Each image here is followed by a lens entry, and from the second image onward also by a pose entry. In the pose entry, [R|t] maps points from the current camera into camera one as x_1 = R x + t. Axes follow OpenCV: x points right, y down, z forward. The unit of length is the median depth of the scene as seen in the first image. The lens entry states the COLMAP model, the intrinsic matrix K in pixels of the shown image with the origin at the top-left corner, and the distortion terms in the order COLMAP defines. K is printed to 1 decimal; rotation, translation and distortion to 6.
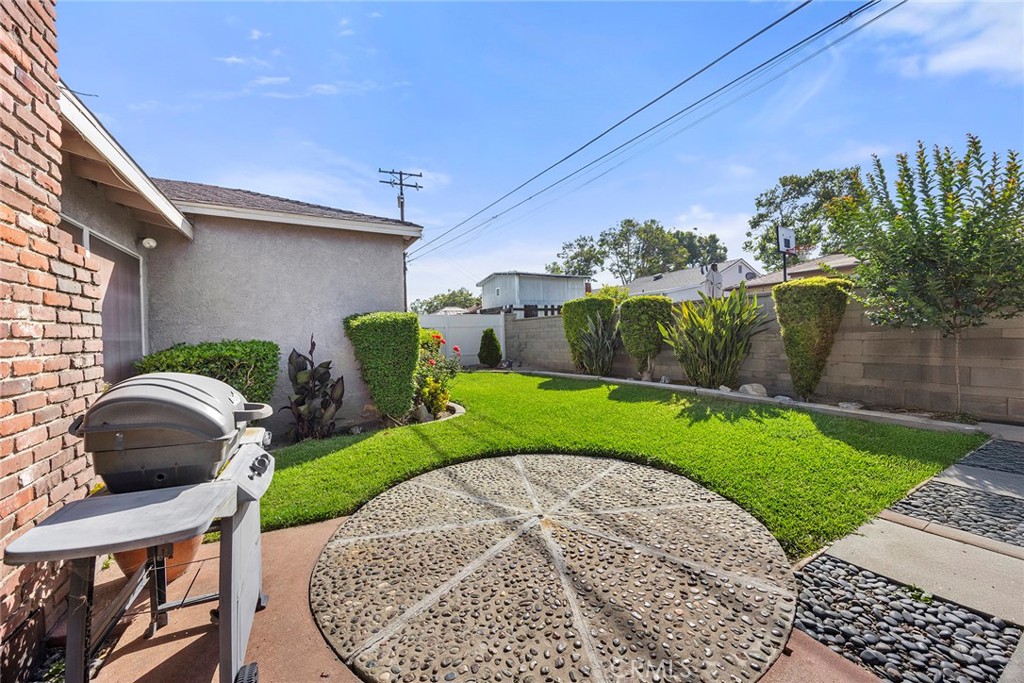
lens RADIAL K [[394.3, 0, 513.7], [0, 394.3, 338.0], [0, 0, 1]] dist [0.001358, -0.000357]
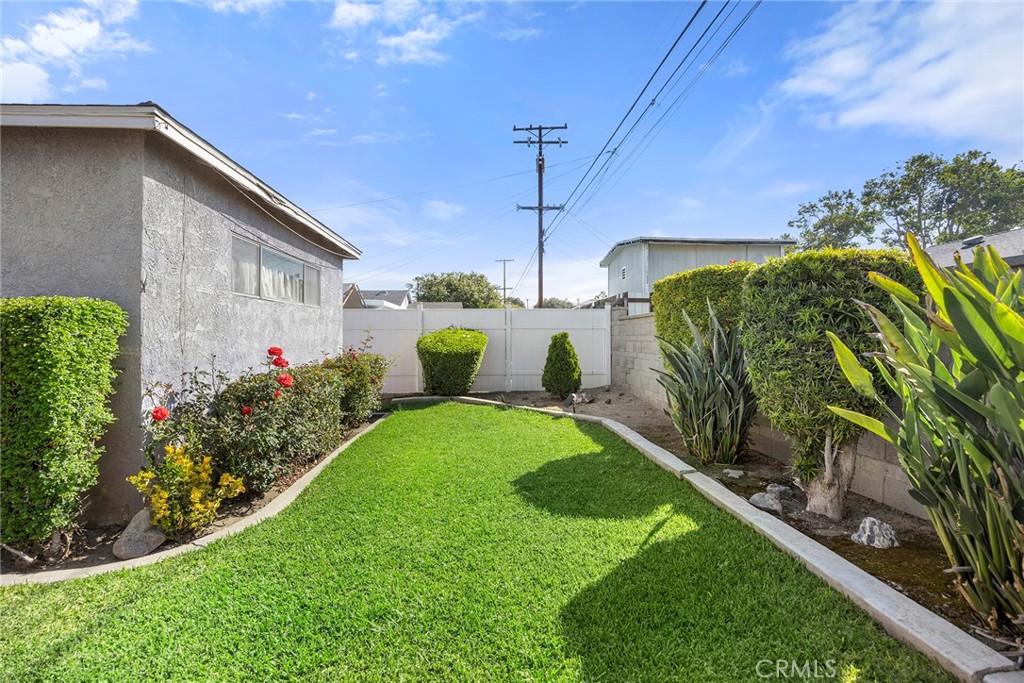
lens RADIAL K [[472.6, 0, 508.9], [0, 472.6, 335.1], [0, 0, 1]] dist [-0.003077, -0.000432]
pose [[0.903376, 0.025678, -0.428081, 0.361749], [-0.028449, 0.999595, -0.000077, -0.039564], [0.427906, 0.012248, 0.903740, 0.726152]]
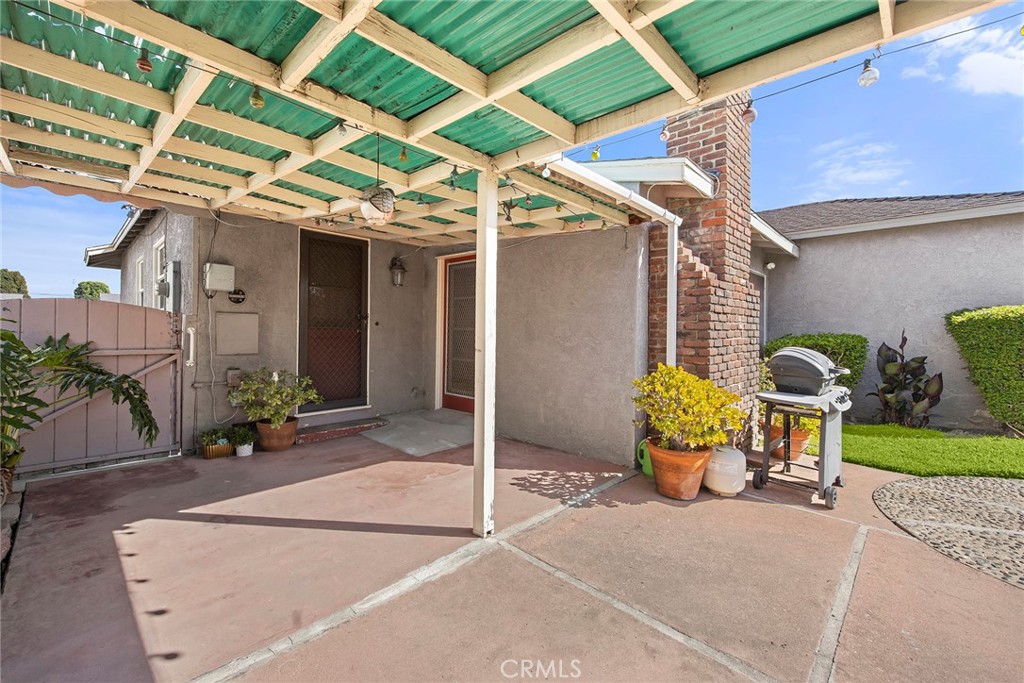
lens RADIAL K [[427.0, 0, 489.1], [0, 427.0, 329.1], [0, 0, 1]] dist [-0.000668, -0.000504]
pose [[0.283530, 0.022995, -0.958688, 0.239038], [-0.023872, 0.999572, 0.016915, -0.003468], [0.958666, 0.018089, 0.283958, -0.348660]]
